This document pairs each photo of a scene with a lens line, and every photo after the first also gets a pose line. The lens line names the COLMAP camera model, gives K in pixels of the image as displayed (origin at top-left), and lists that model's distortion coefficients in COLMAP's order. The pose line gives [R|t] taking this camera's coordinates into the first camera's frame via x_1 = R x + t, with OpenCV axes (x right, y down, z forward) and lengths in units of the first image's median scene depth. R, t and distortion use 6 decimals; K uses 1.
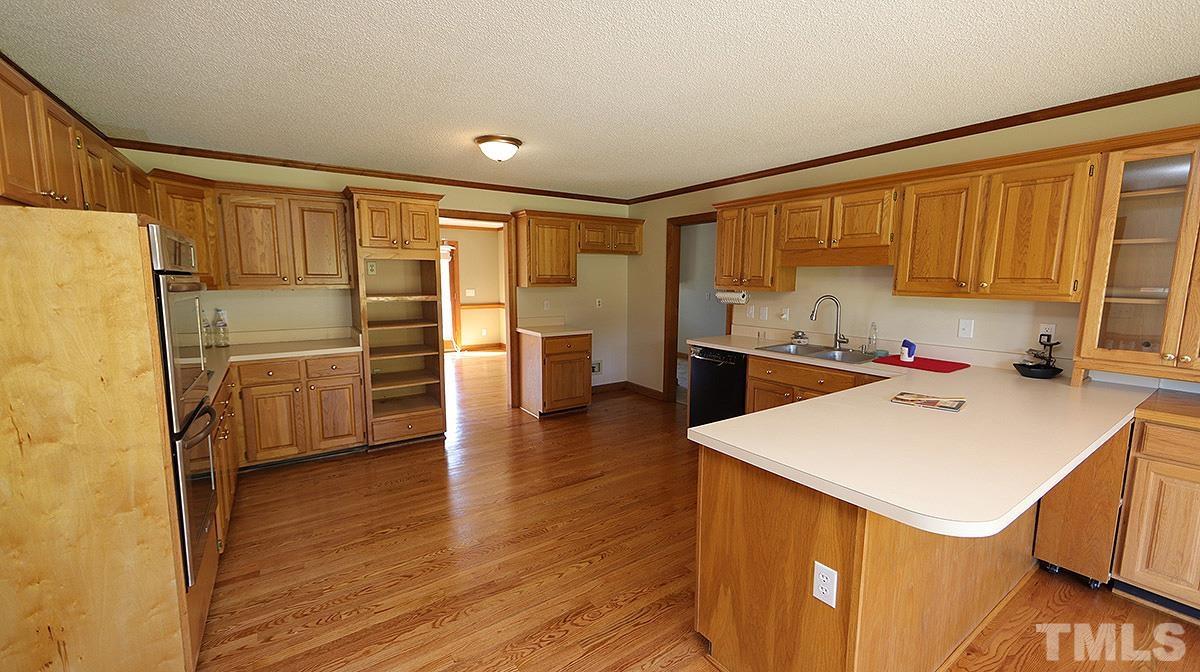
lens RADIAL K [[469.6, 0, 596.0], [0, 469.6, 334.4], [0, 0, 1]] dist [0.000099, 0.000067]
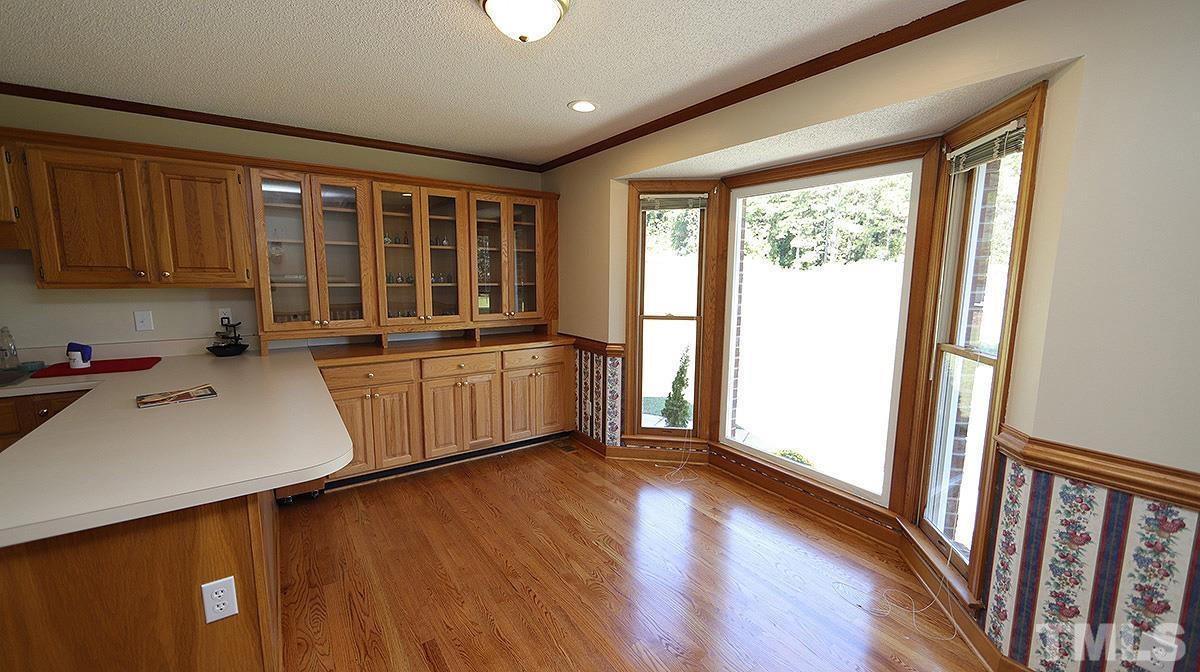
lens RADIAL K [[469.6, 0, 597.9], [0, 469.6, 334.9], [0, 0, 1]] dist [0.000099, 0.000067]
pose [[-0.009406, -0.132319, 0.991163, -0.184292], [0.115942, 0.984377, 0.132513, -0.005169], [-0.993211, 0.116164, 0.006082, 0.105838]]
